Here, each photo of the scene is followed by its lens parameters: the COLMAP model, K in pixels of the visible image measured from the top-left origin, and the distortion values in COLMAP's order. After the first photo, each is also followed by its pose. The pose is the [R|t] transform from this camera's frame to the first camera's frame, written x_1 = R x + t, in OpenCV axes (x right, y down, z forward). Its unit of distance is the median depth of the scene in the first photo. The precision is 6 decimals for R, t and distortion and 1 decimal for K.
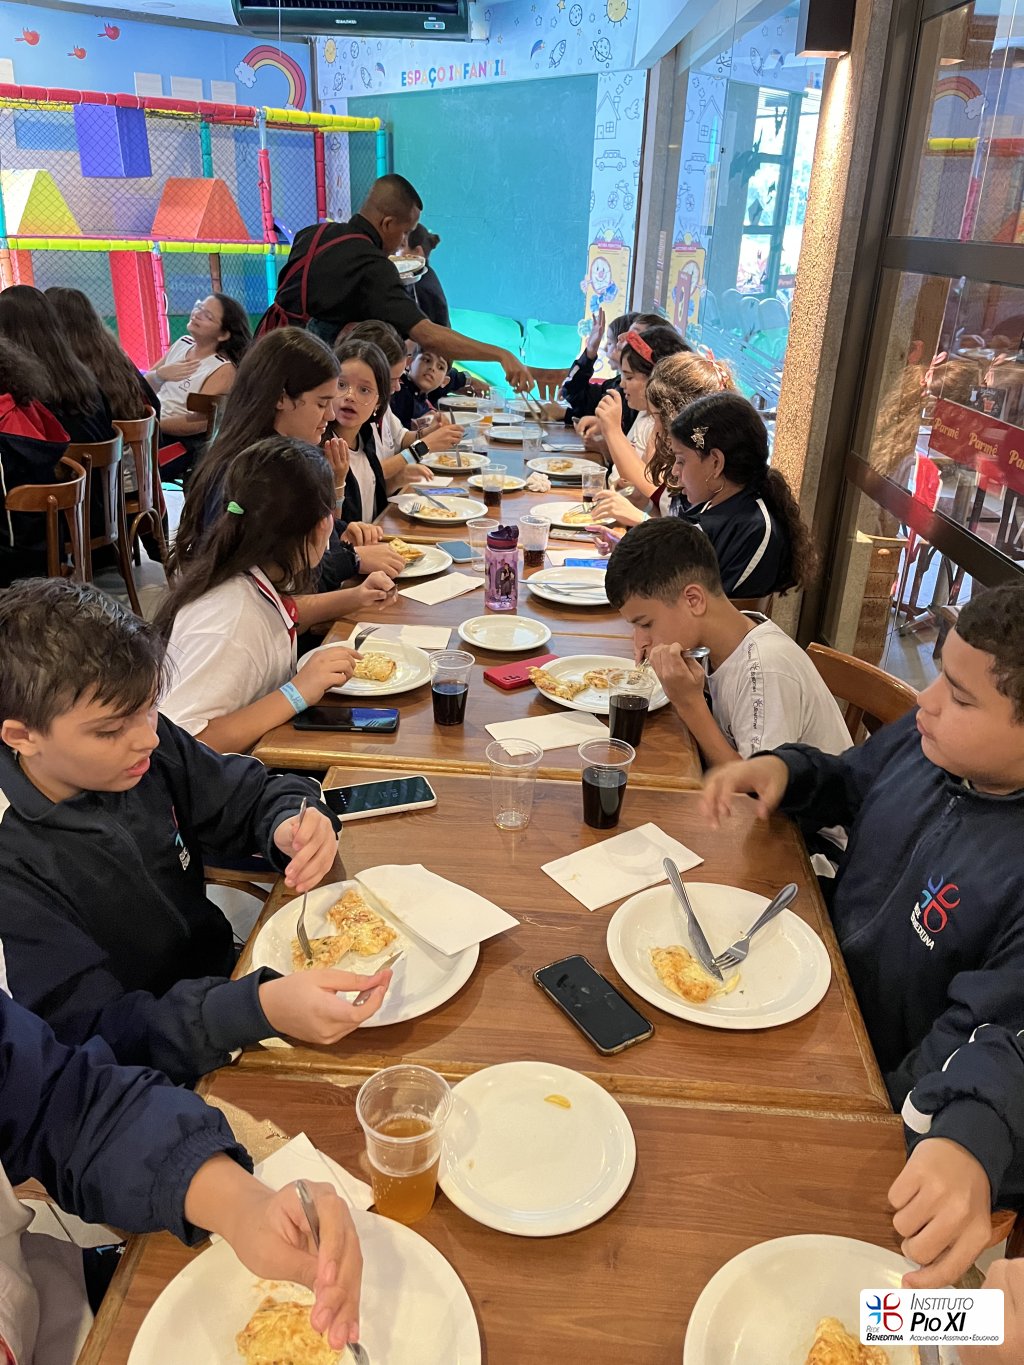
lens RADIAL K [[1047.6, 0, 512.0], [0, 1047.6, 682.5], [0, 0, 1]] dist [0.078743, -0.125813]
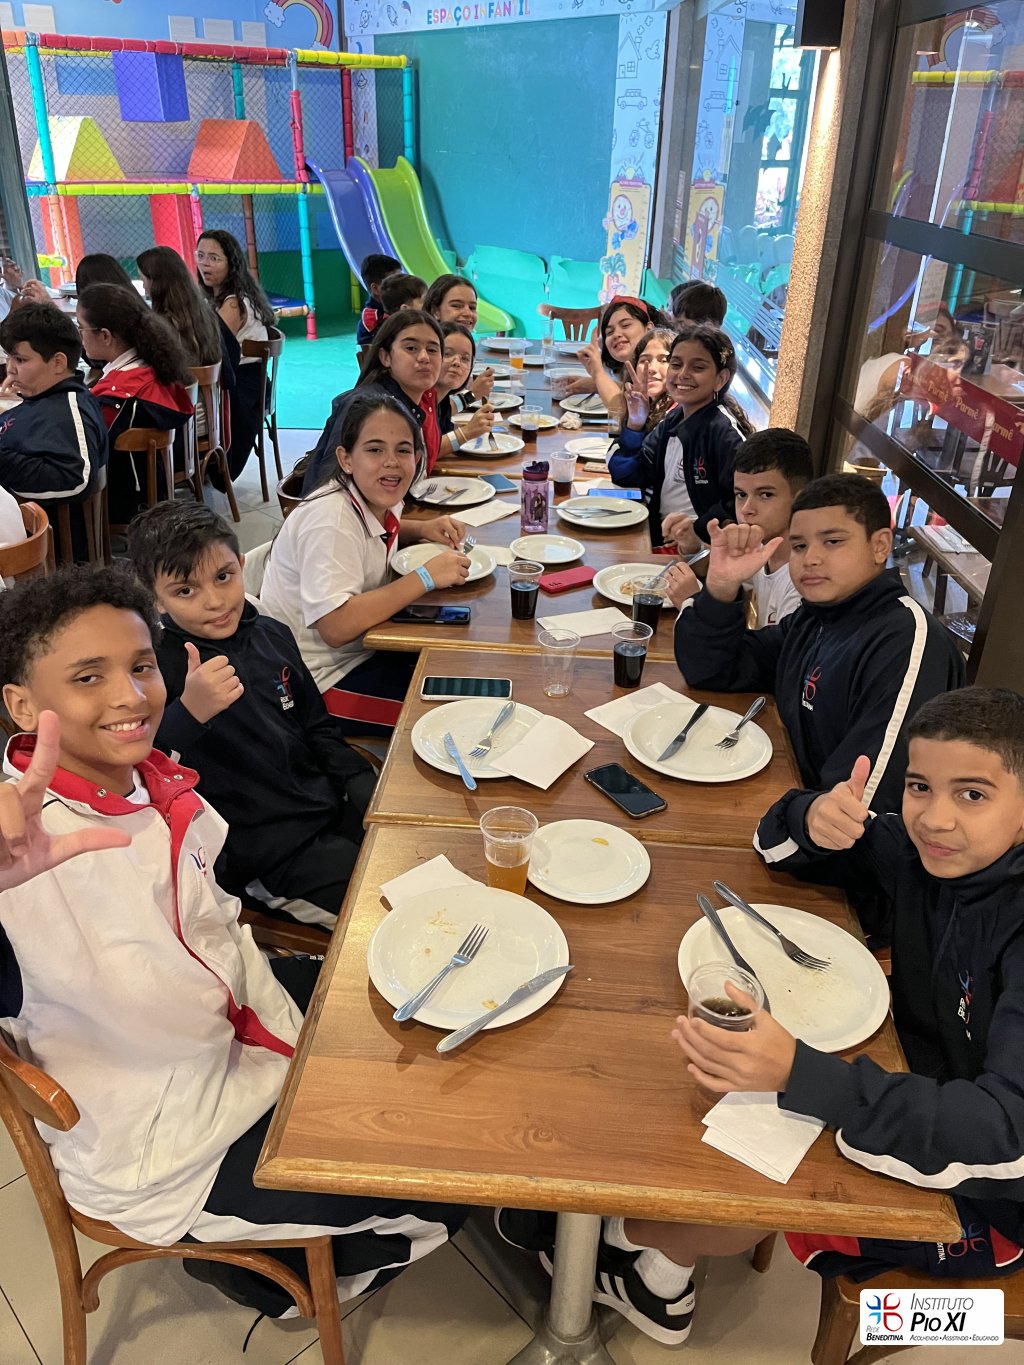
lens RADIAL K [[1046.9, 0, 515.0], [0, 1046.9, 692.0], [0, 0, 1]] dist [0.080991, -0.136458]
pose [[0.999879, -0.004484, -0.014871, -0.008335], [0.005541, 0.997406, 0.071772, 0.009552], [0.014511, -0.071846, 0.997310, -0.074379]]
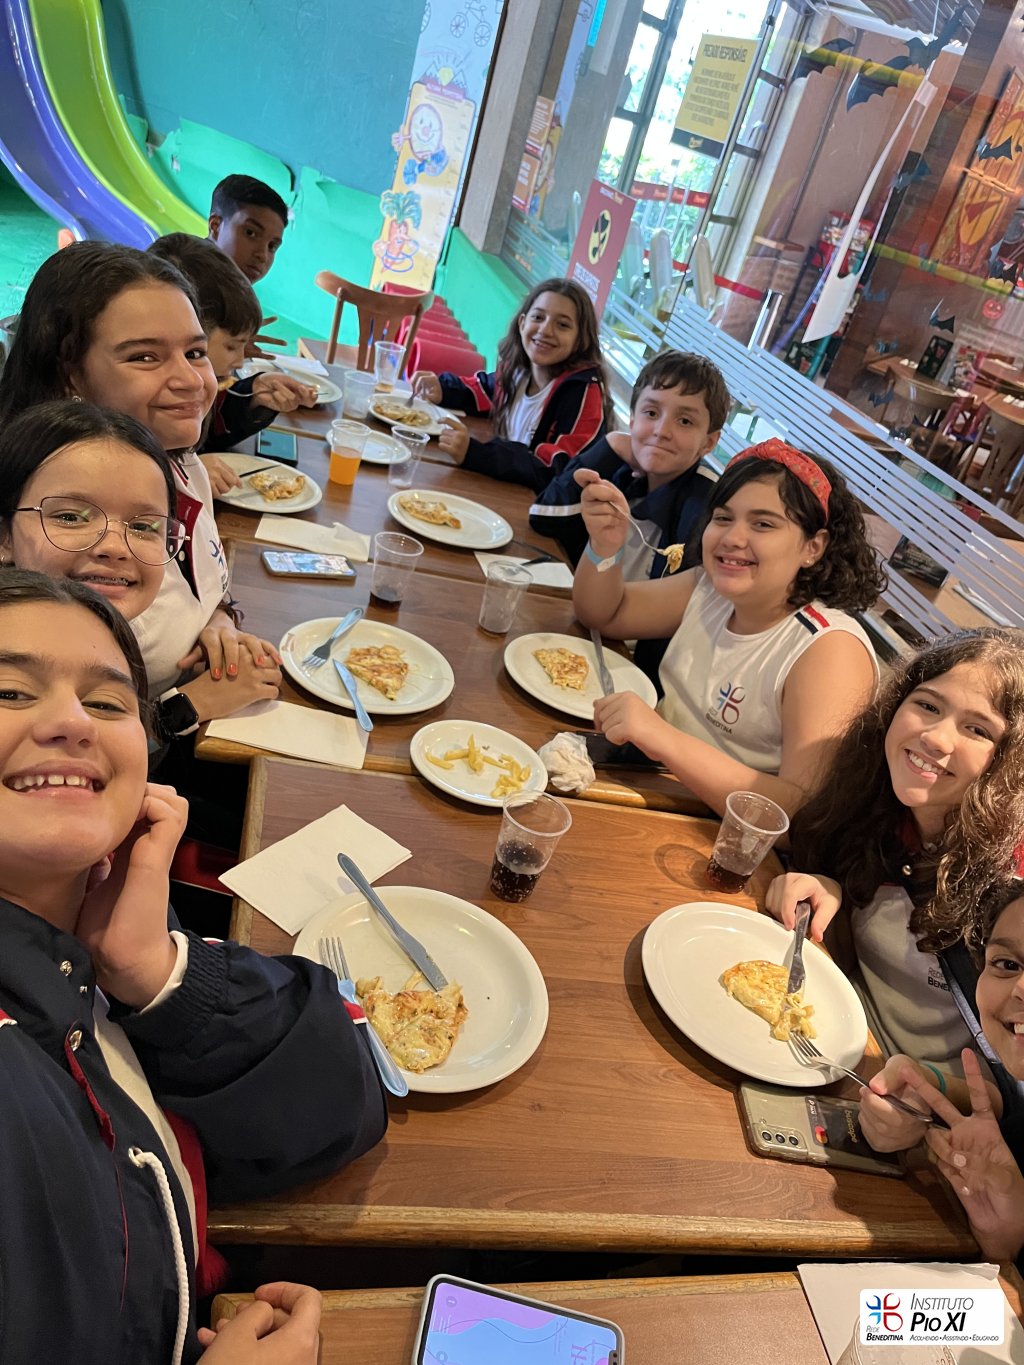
lens RADIAL K [[1026.7, 0, 494.5], [0, 1026.7, 682.6], [0, 0, 1]] dist [0.078833, -0.121970]
pose [[0.942414, 0.063750, 0.328316, -0.077571], [-0.113705, 0.984263, 0.135268, -0.128782], [-0.314526, -0.164810, 0.934832, 0.291256]]
